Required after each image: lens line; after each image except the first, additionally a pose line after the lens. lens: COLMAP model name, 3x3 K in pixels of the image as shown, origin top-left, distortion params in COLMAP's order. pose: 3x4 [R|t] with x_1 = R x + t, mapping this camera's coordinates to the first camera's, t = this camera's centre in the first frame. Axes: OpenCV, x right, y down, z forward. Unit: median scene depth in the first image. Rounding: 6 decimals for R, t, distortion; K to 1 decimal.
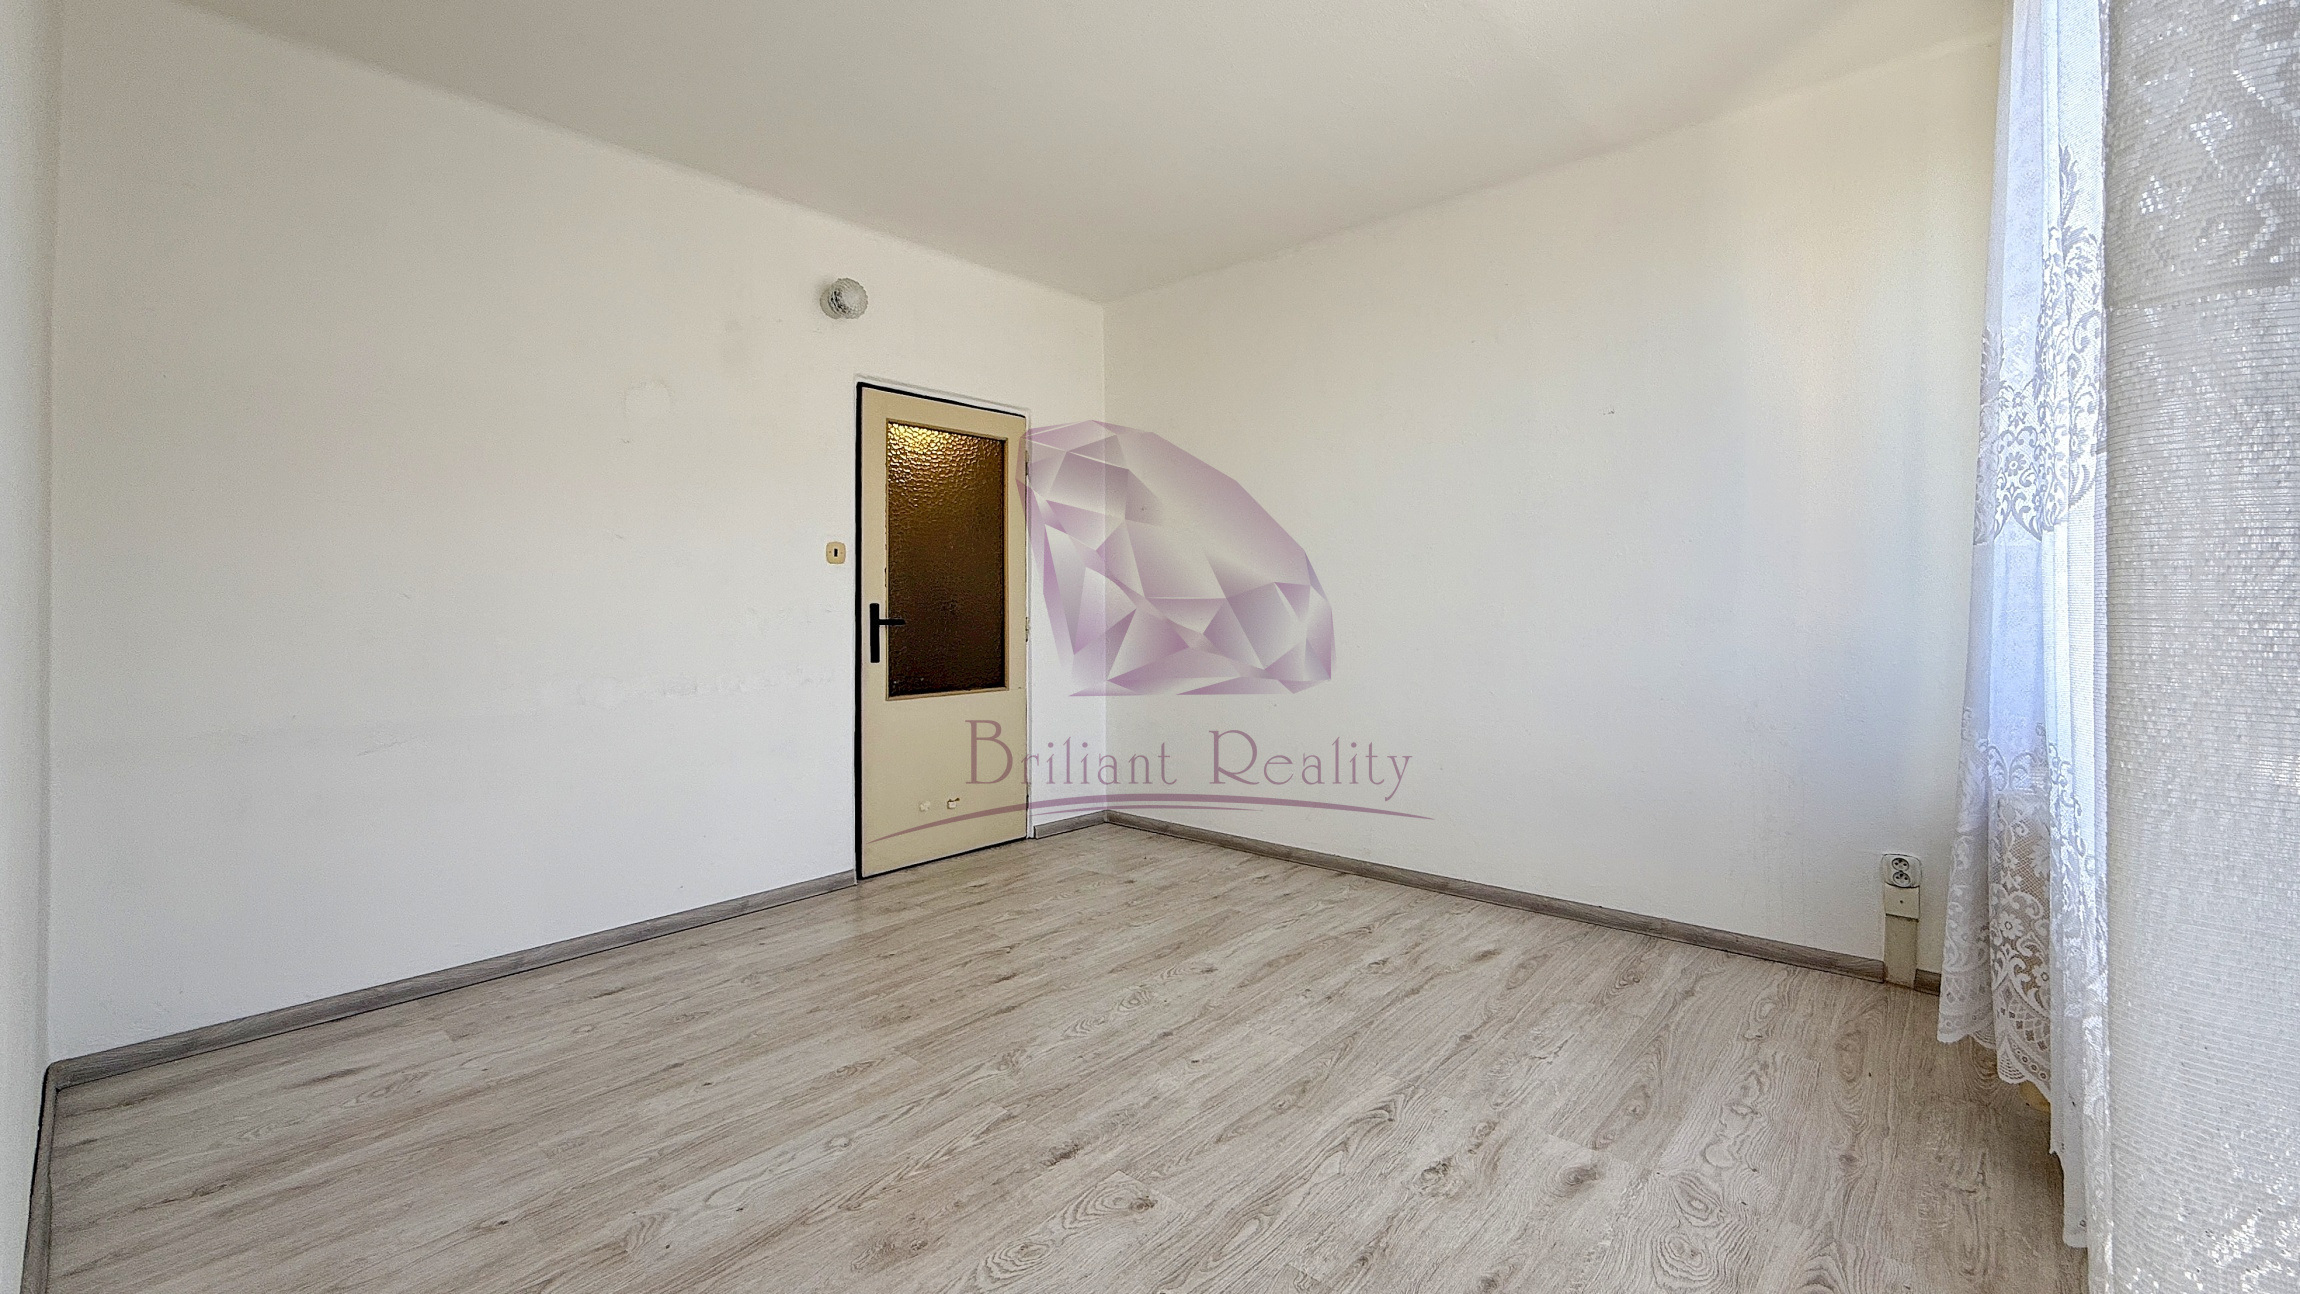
lens RADIAL K [[920.7, 0, 1153.7], [0, 920.7, 587.4], [0, 0, 1]] dist [0.003949, 0.000238]
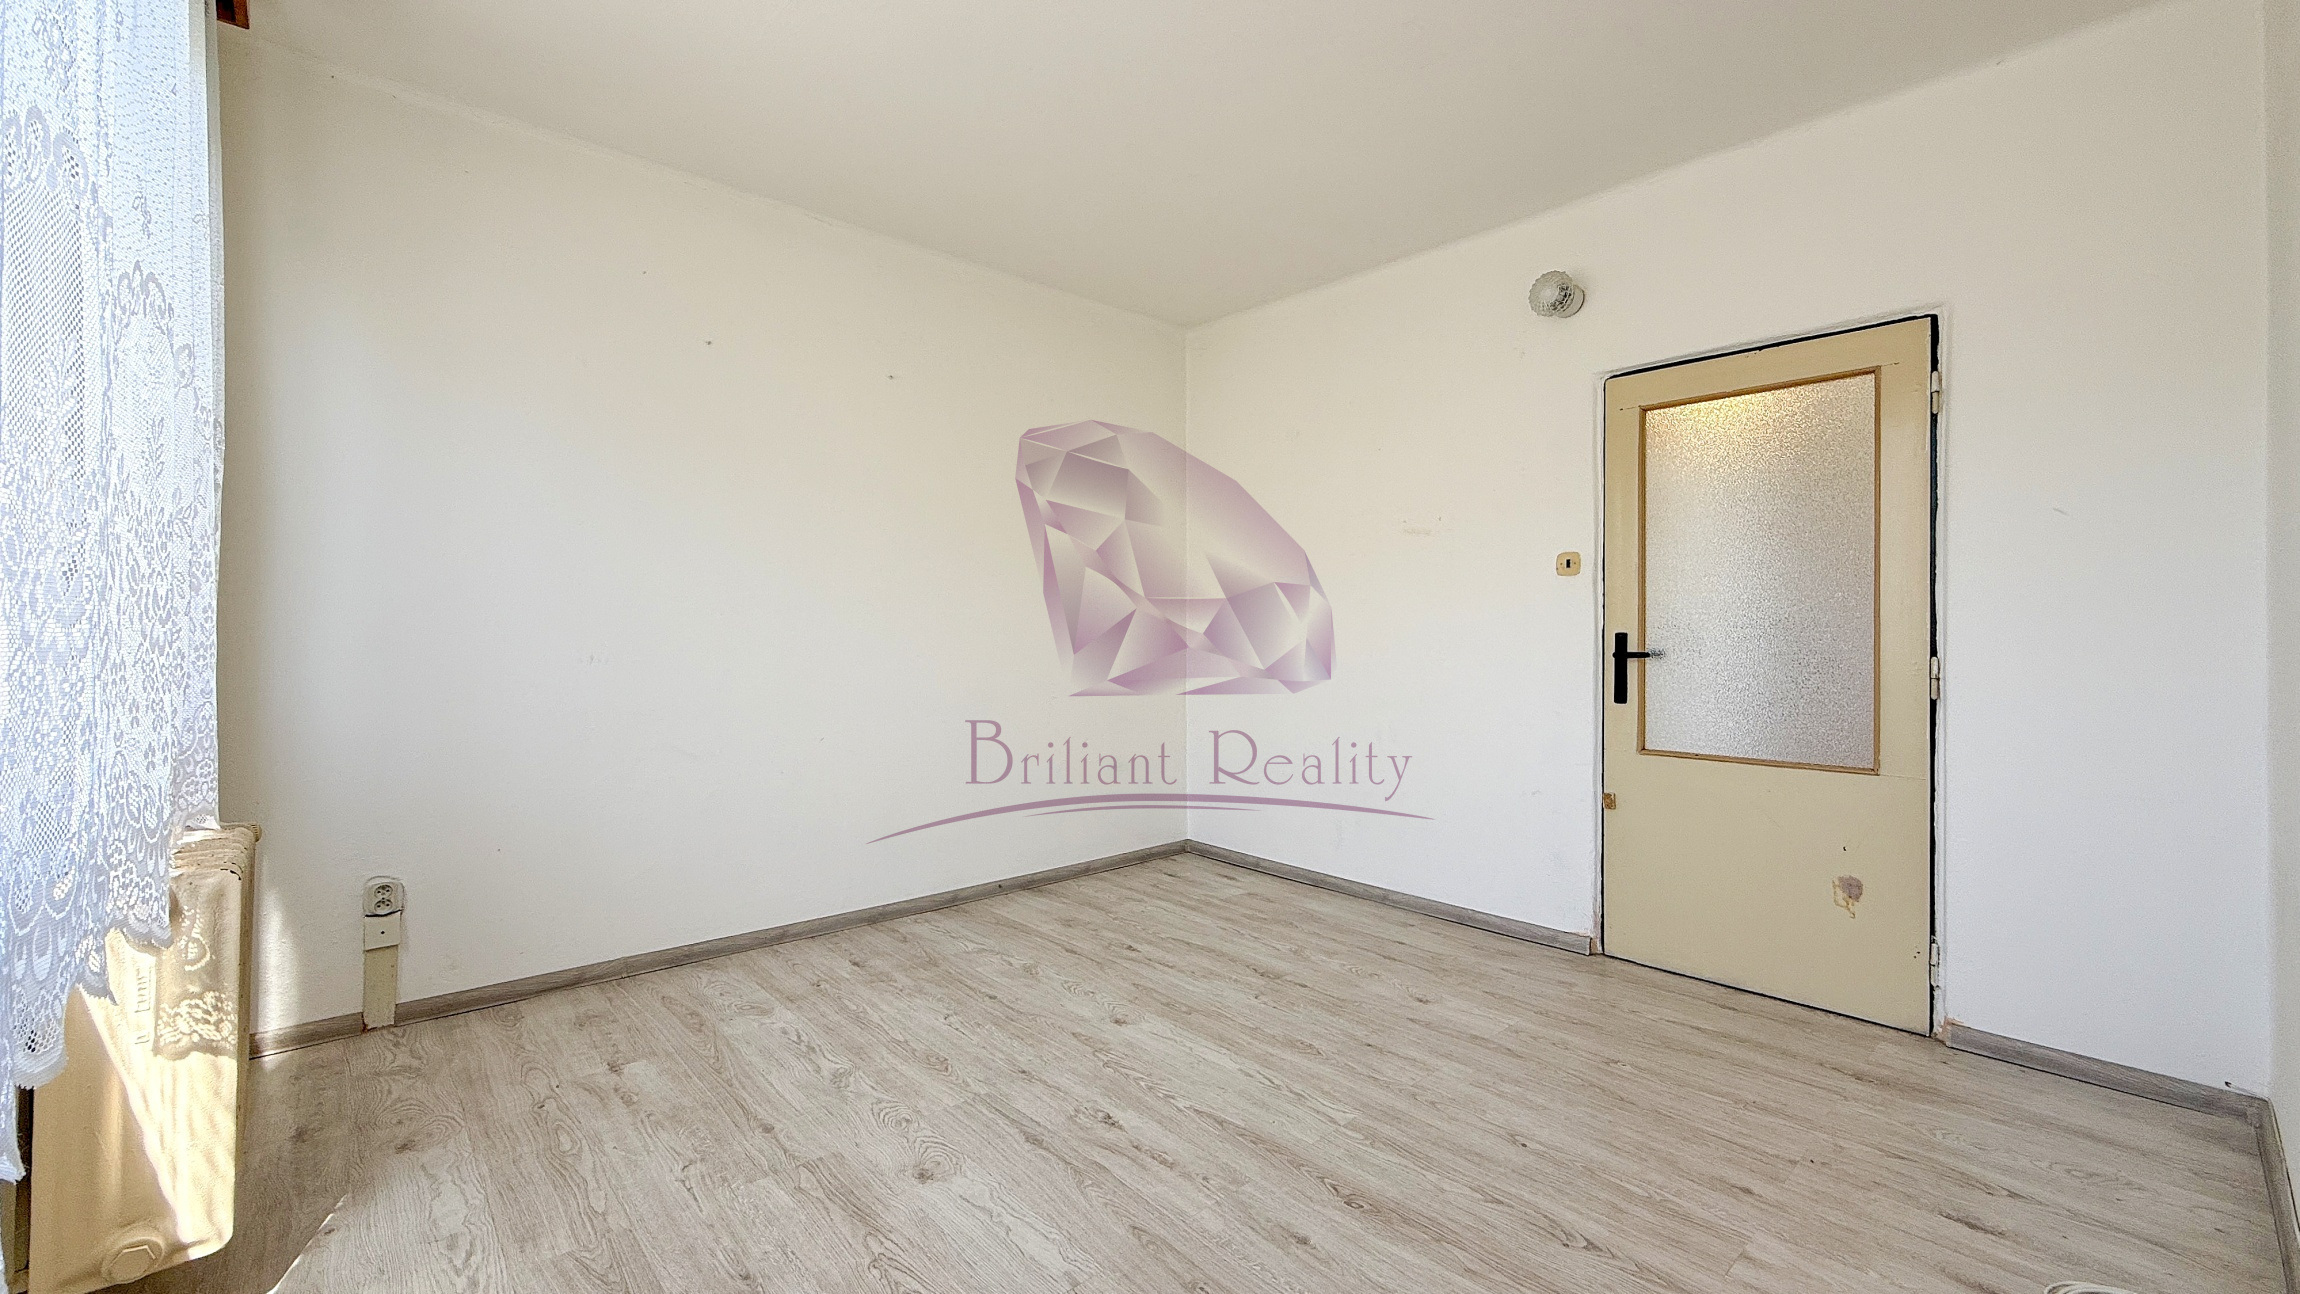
lens RADIAL K [[920.7, 0, 1150.2], [0, 920.7, 639.3], [0, 0, 1]] dist [0.003949, 0.000238]
pose [[-0.110132, 0.007132, -0.993891, 0.574534], [0.012393, 0.999906, 0.005802, 0.013240], [0.993840, -0.011679, -0.110210, 0.665639]]
